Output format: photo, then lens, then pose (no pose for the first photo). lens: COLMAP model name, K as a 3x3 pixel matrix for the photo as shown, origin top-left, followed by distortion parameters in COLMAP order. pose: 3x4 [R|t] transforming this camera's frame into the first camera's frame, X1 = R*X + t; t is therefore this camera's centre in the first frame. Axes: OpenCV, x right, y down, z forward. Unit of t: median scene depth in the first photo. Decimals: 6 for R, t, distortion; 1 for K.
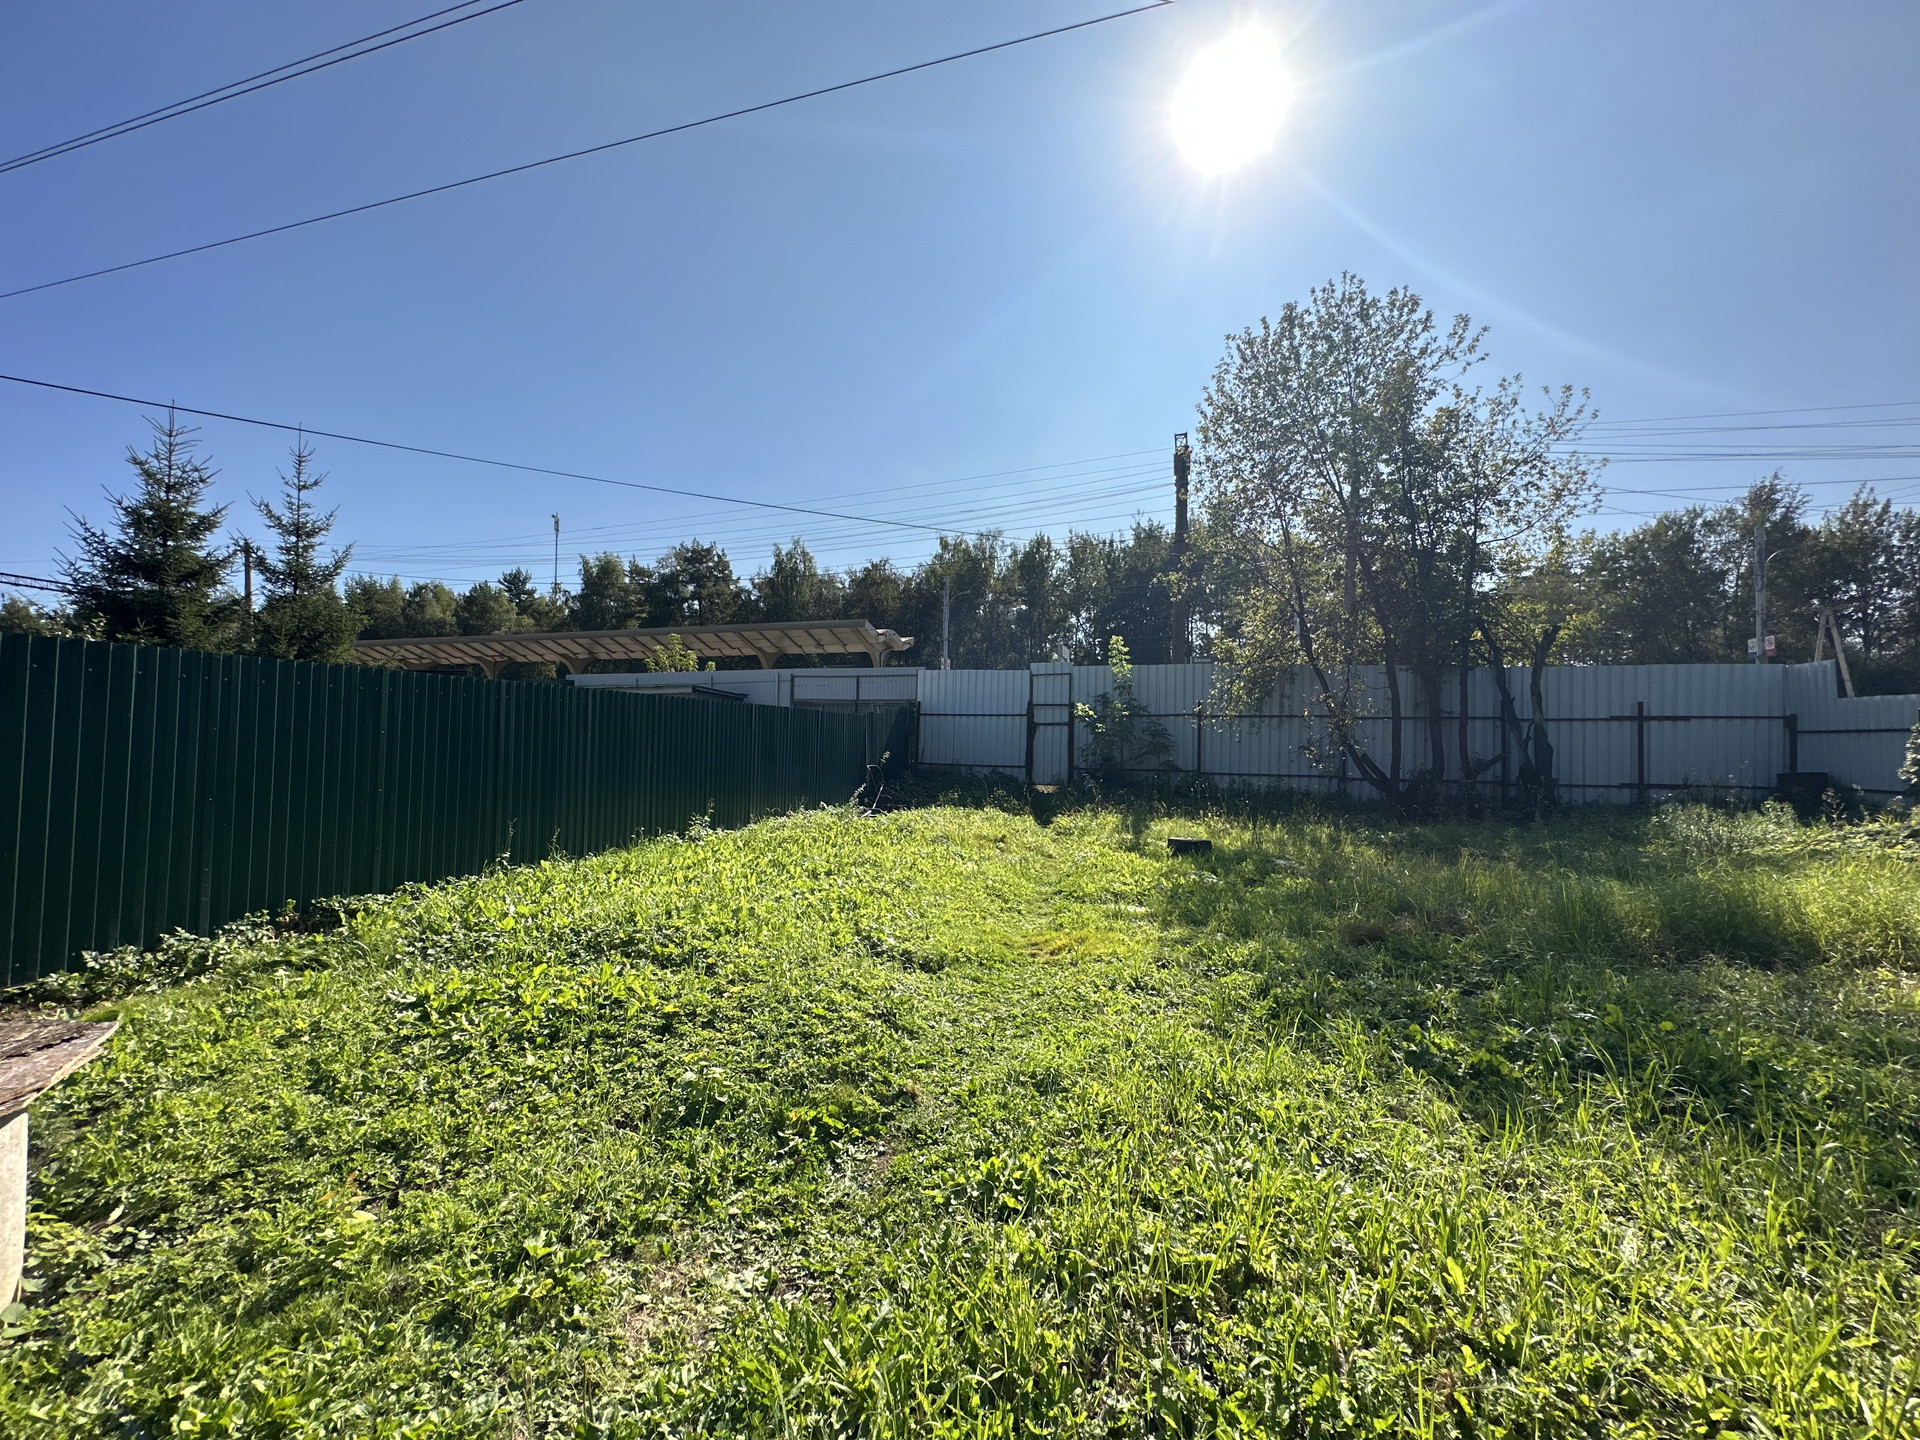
lens RADIAL K [[764.8, 0, 960.0], [0, 764.8, 720.0], [0, 0, 1]] dist [-0.000857, 0.000163]
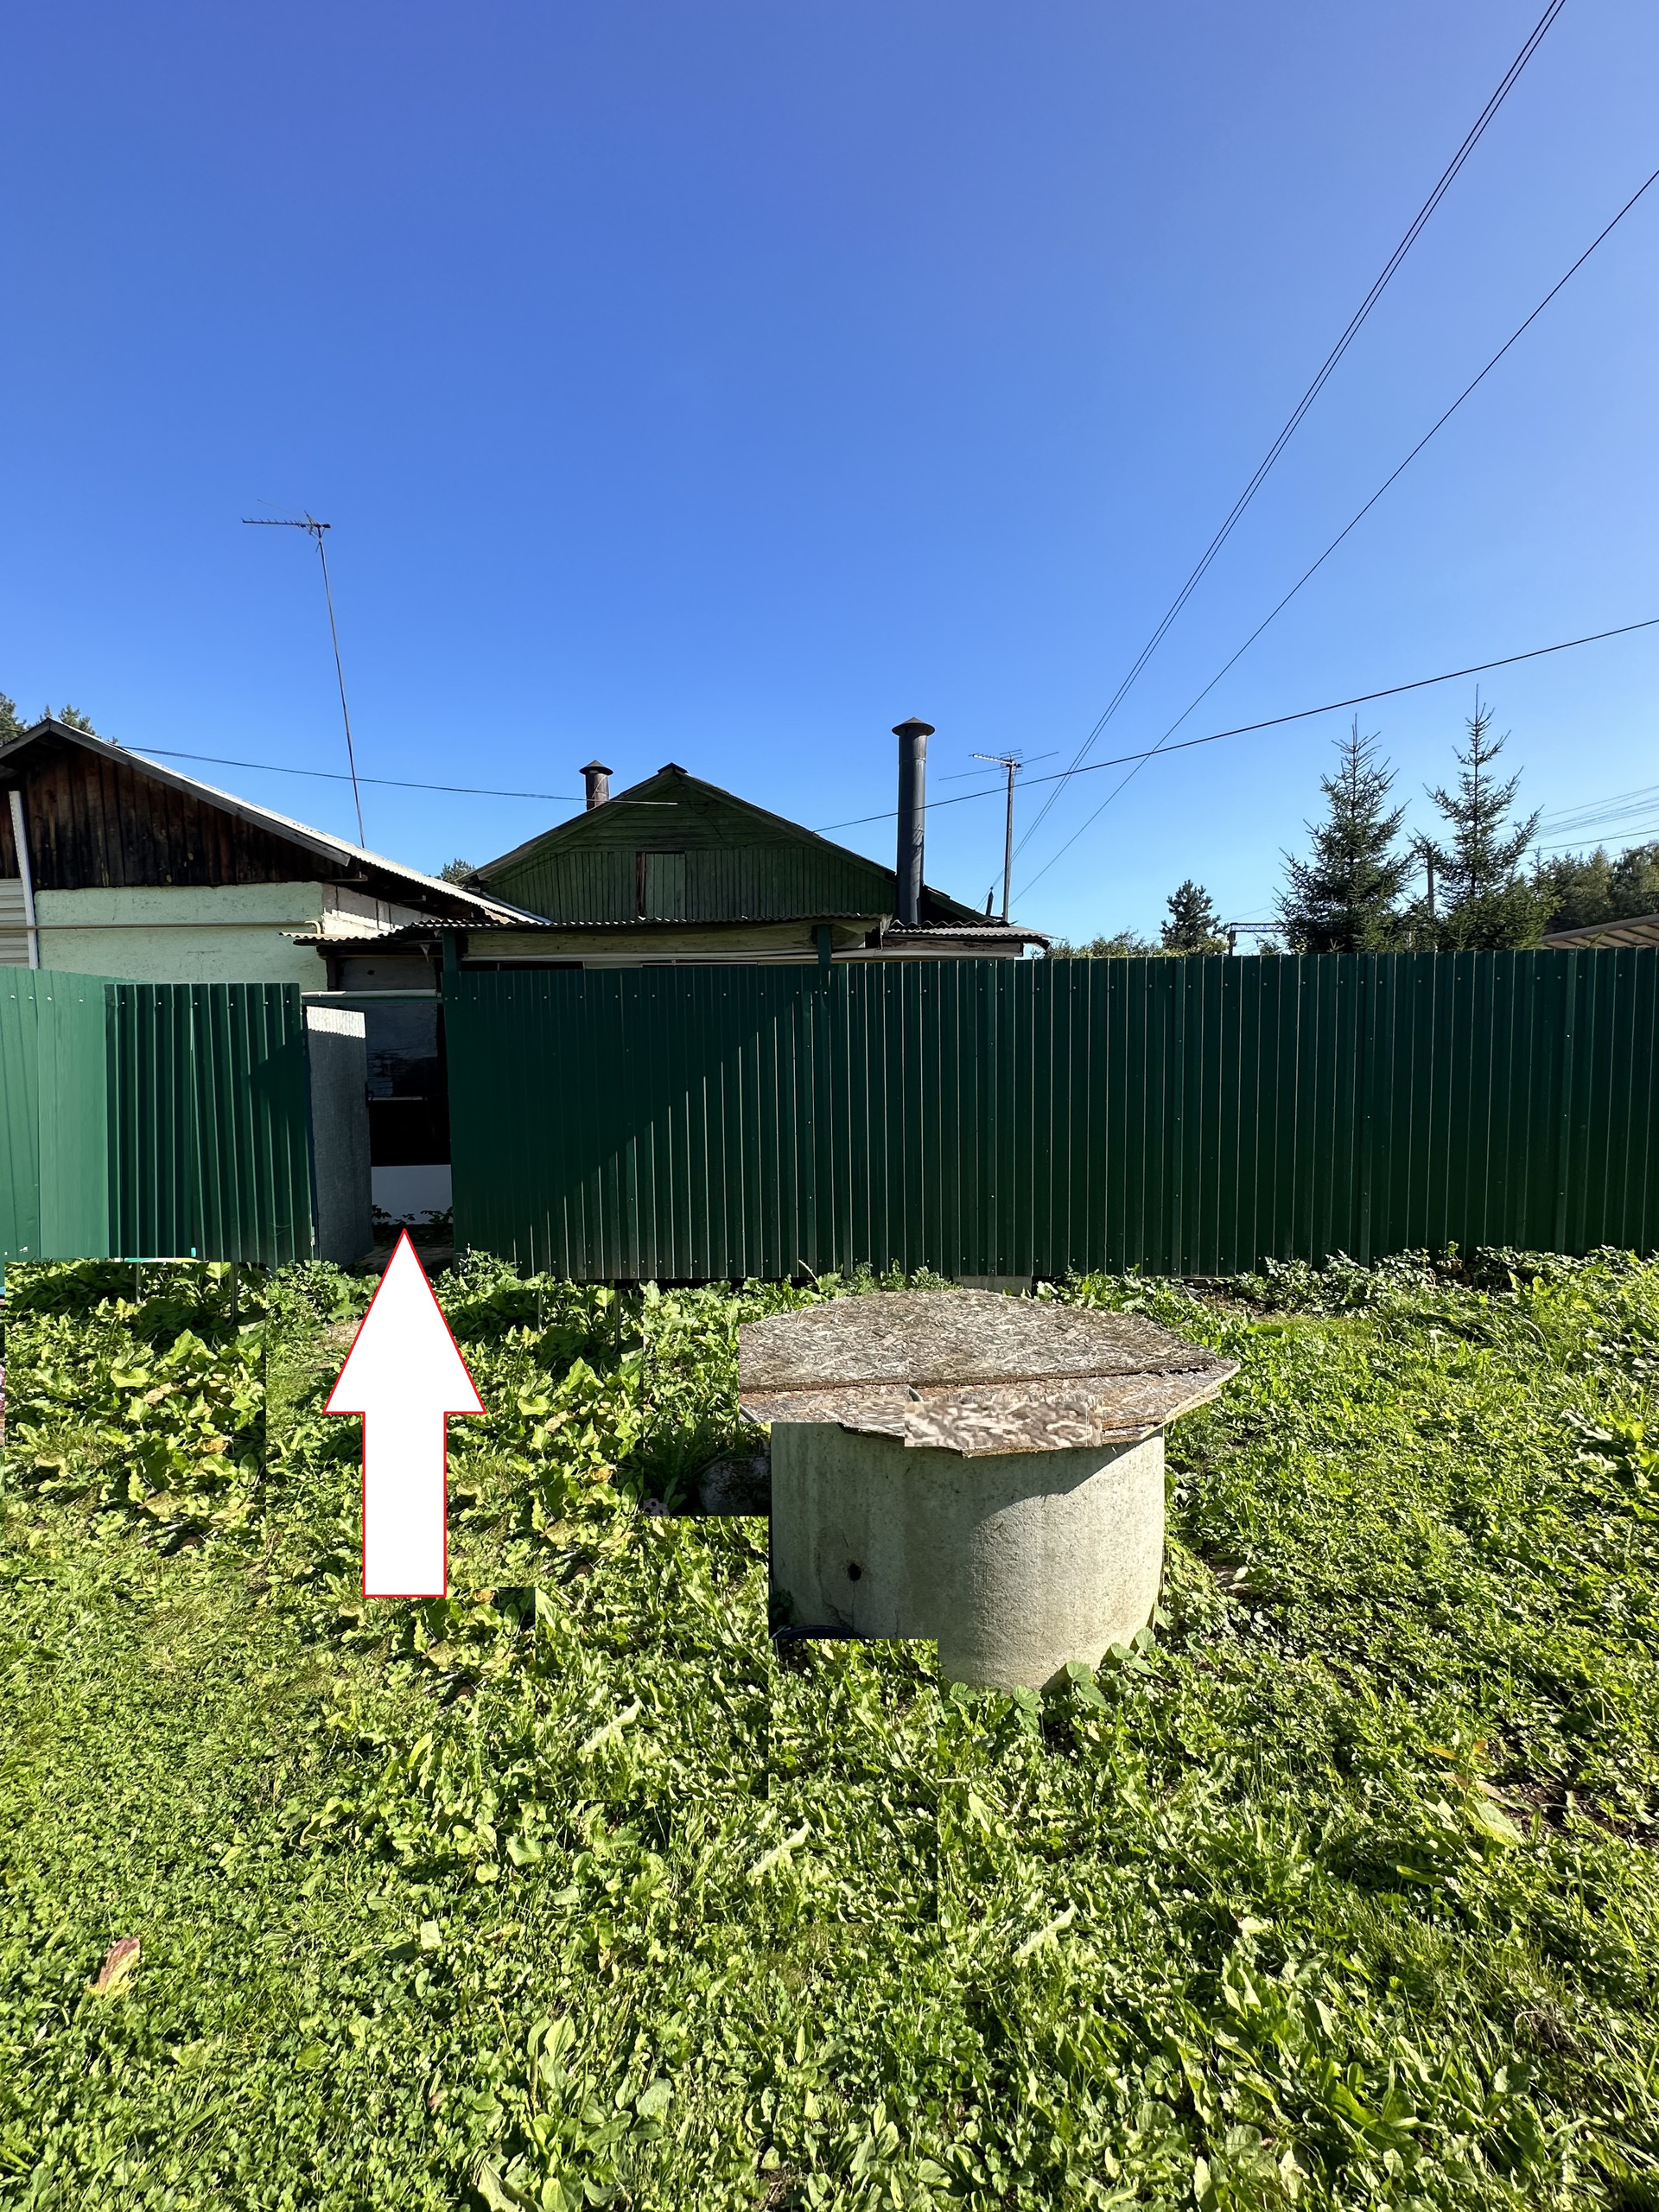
lens RADIAL K [[881.1, 0, 829.5], [0, 881.1, 1106.0], [0, 0, 1]] dist [-0.000857, 0.000163]
pose [[0.214356, 0.036679, -0.976067, -0.111778], [0.045822, 0.997817, 0.047560, 0.013450], [0.975680, -0.054920, 0.212207, 0.174010]]
